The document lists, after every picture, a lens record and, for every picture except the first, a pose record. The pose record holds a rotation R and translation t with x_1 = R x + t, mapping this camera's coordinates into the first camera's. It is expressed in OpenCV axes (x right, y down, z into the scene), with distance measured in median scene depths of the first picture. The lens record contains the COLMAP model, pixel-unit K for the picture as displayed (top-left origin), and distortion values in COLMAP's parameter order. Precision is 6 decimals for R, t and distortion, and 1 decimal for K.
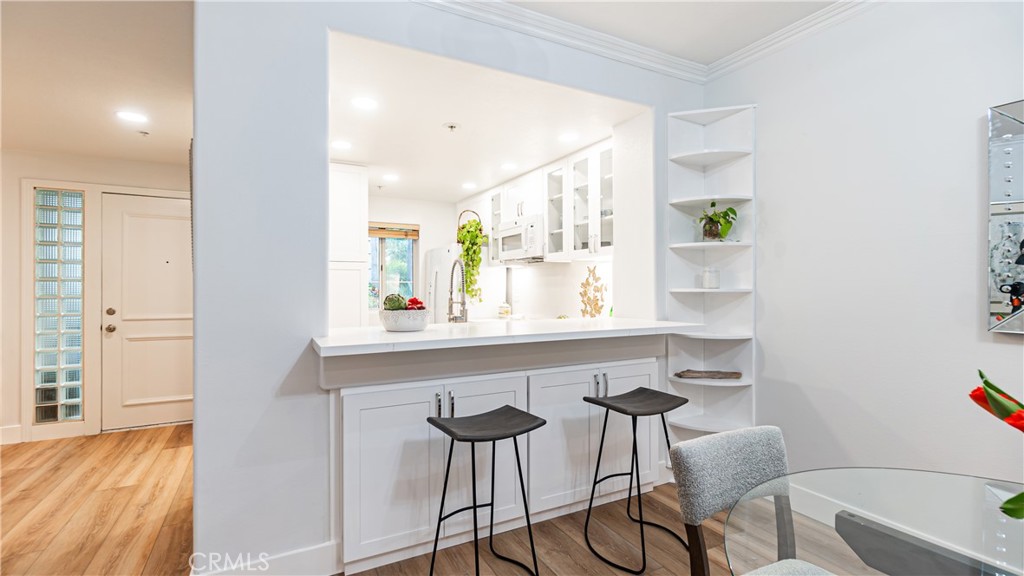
lens RADIAL K [[447.8, 0, 509.1], [0, 447.8, 289.0], [0, 0, 1]] dist [-0.012711, -0.000082]
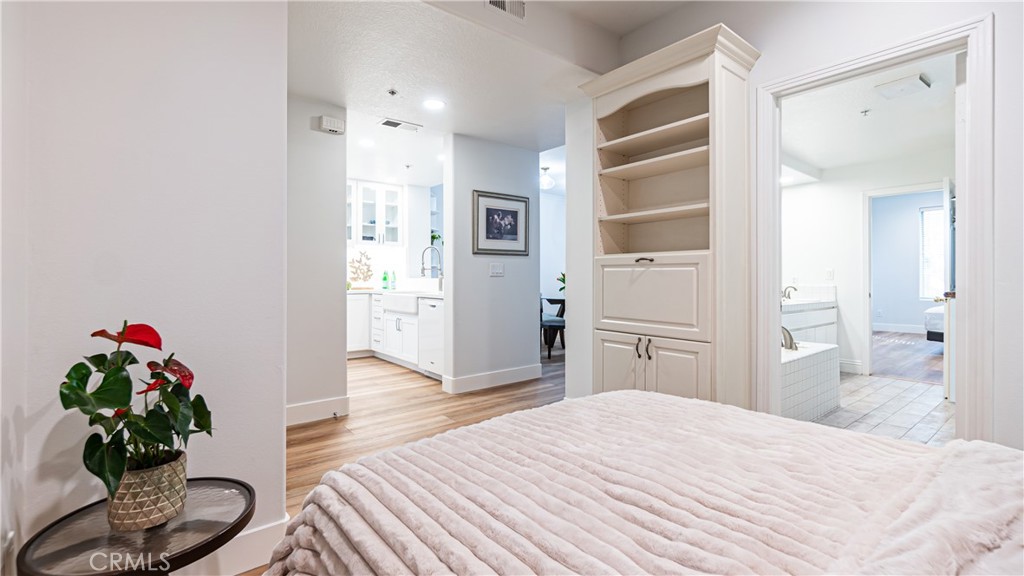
lens RADIAL K [[447.8, 0, 511.0], [0, 447.8, 279.6], [0, 0, 1]] dist [-0.012711, -0.000082]
pose [[-0.197632, -0.011252, 0.980212, -1.854423], [0.006290, 0.999899, 0.012746, 0.046048], [-0.980256, 0.008684, -0.197541, 0.938182]]
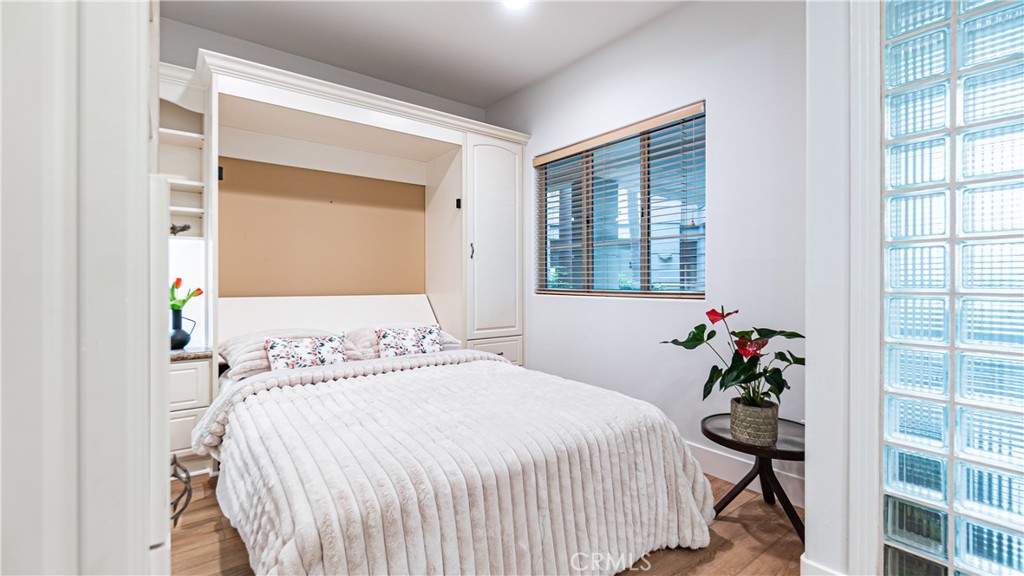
lens RADIAL K [[447.8, 0, 512.6], [0, 447.8, 282.0], [0, 0, 1]] dist [-0.012711, -0.000082]
pose [[0.165676, 0.001961, -0.986178, -0.751922], [-0.006364, 0.999979, 0.000919, 0.052133], [0.986160, 0.006124, 0.165686, 0.626043]]
